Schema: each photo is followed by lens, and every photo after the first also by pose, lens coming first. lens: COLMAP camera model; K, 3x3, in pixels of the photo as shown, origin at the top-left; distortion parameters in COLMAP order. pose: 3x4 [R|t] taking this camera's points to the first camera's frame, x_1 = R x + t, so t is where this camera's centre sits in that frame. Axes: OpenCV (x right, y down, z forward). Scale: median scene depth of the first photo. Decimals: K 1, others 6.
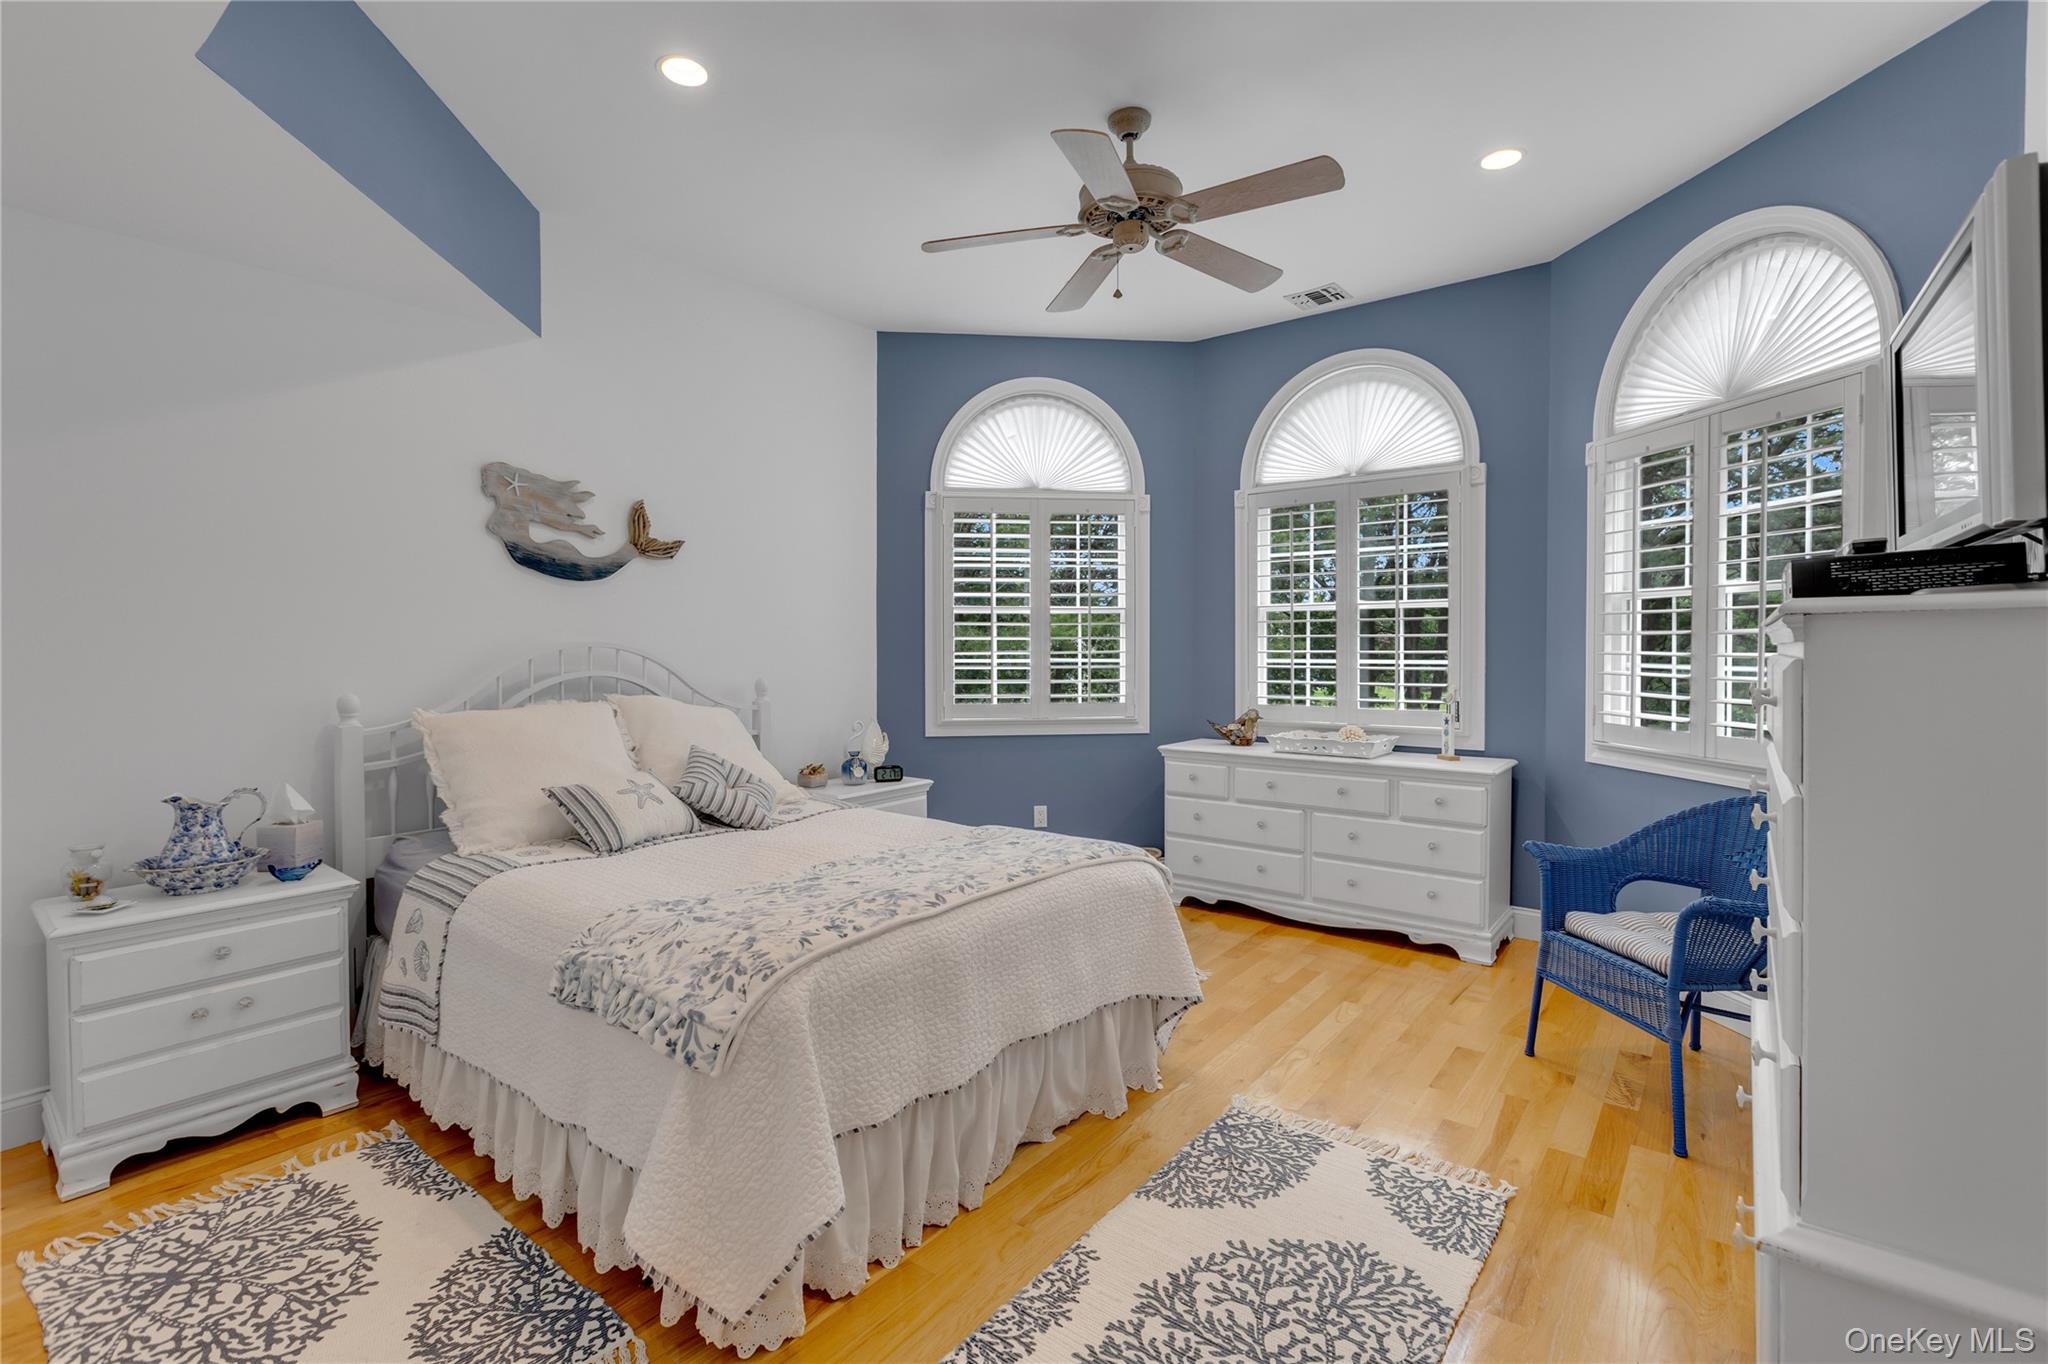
lens RADIAL K [[953.2, 0, 1009.9], [0, 953.2, 647.9], [0, 0, 1]] dist [0.000413, 0.000157]
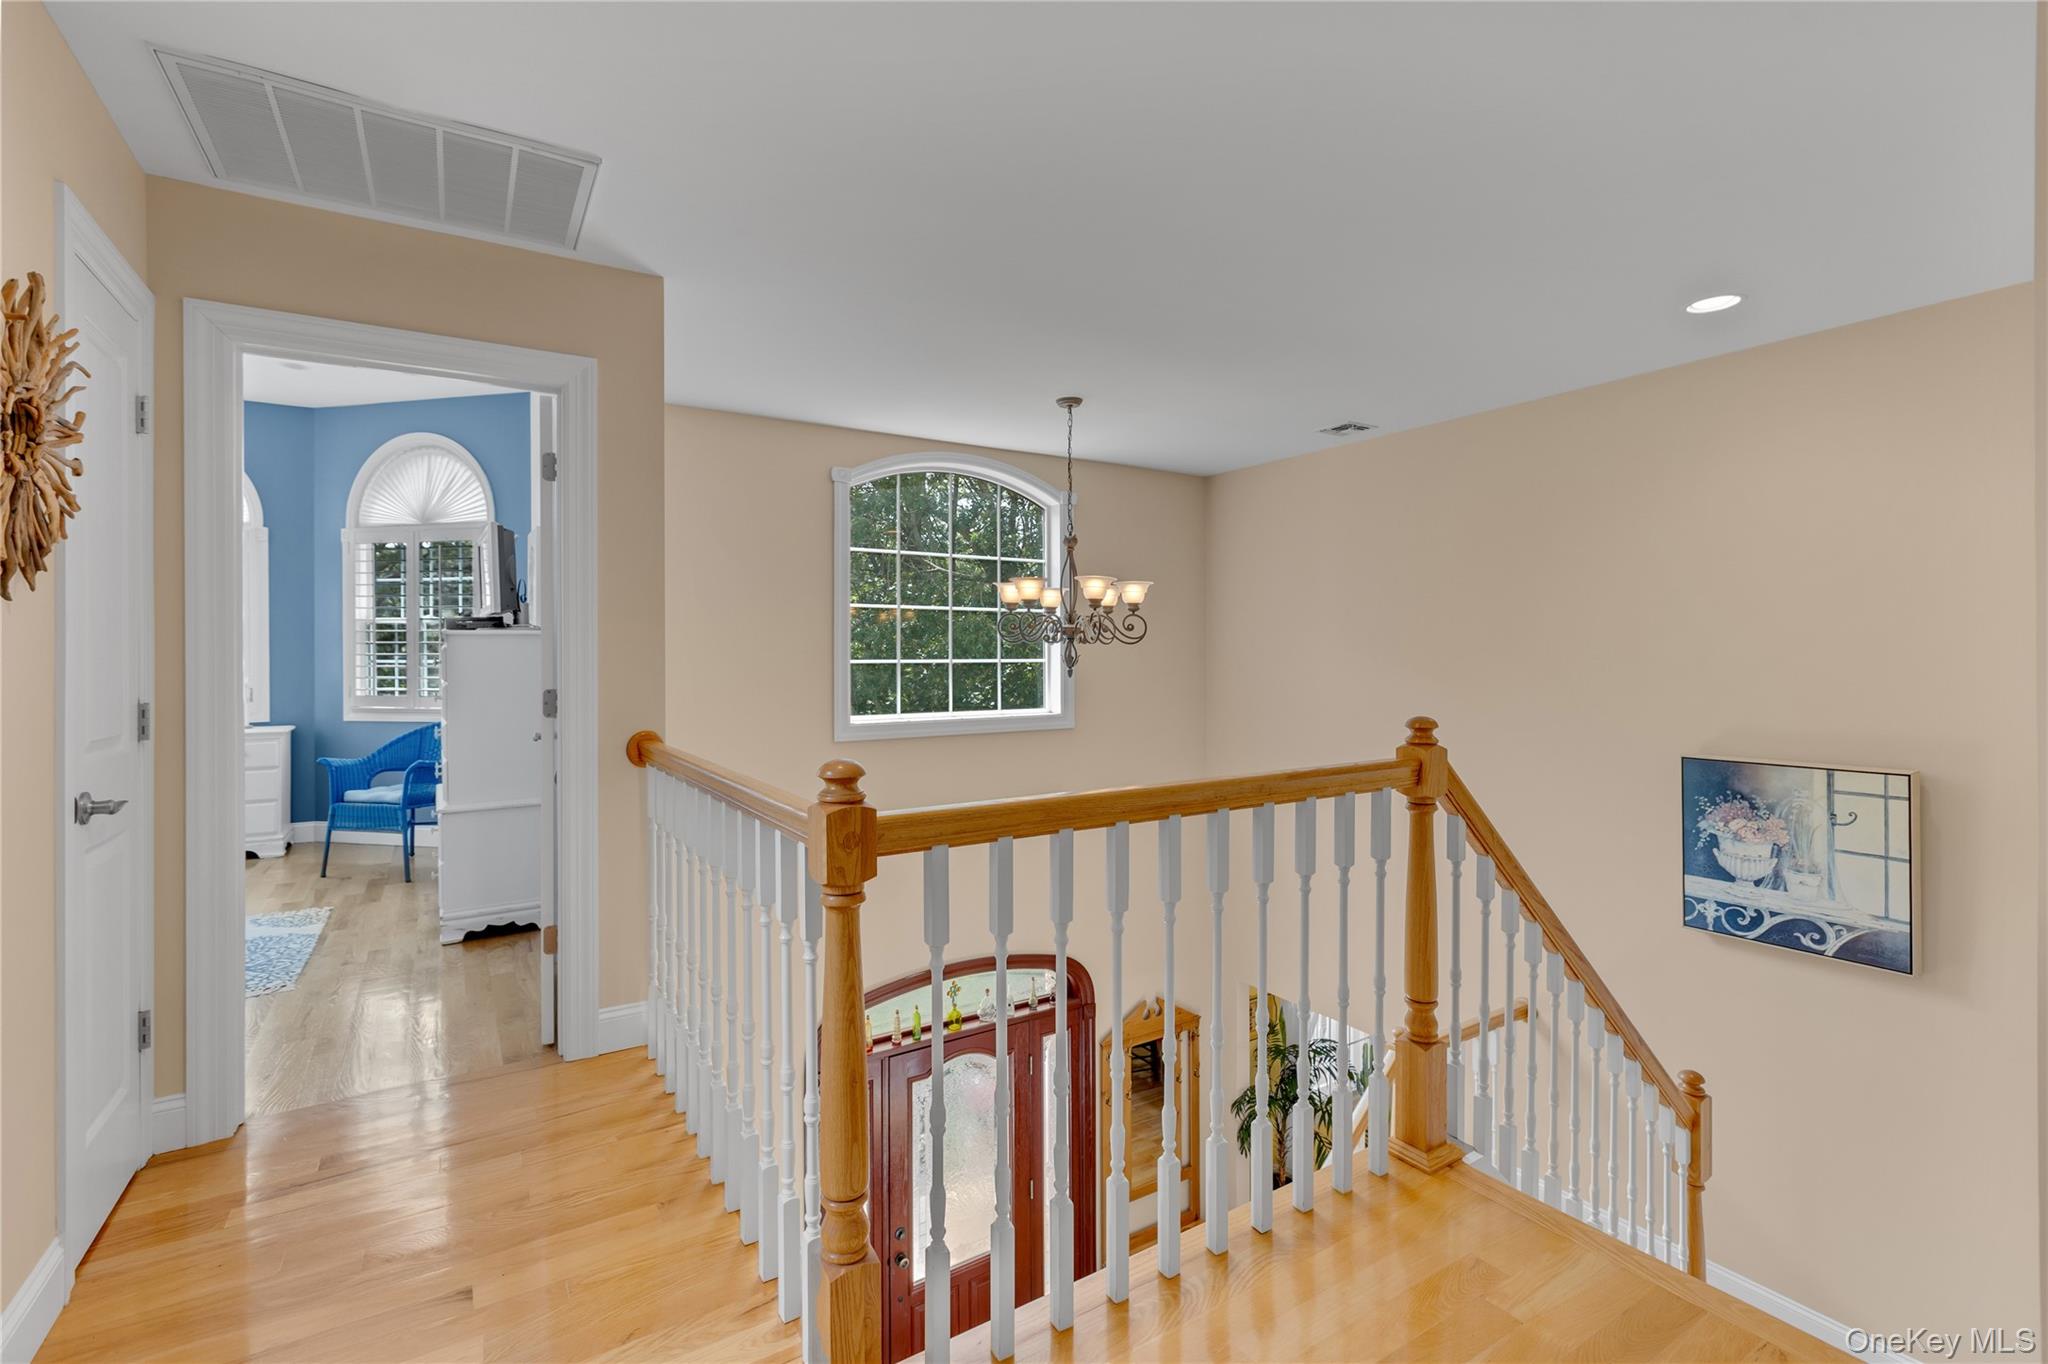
lens RADIAL K [[922.0, 0, 1019.8], [0, 922.0, 646.2], [0, 0, 1]] dist [-0.001690, -0.000509]
pose [[0.337892, -0.001285, 0.941184, -0.552287], [0.017425, 0.999836, -0.004891, 0.019996], [-0.941024, 0.018053, 0.337859, -0.710568]]
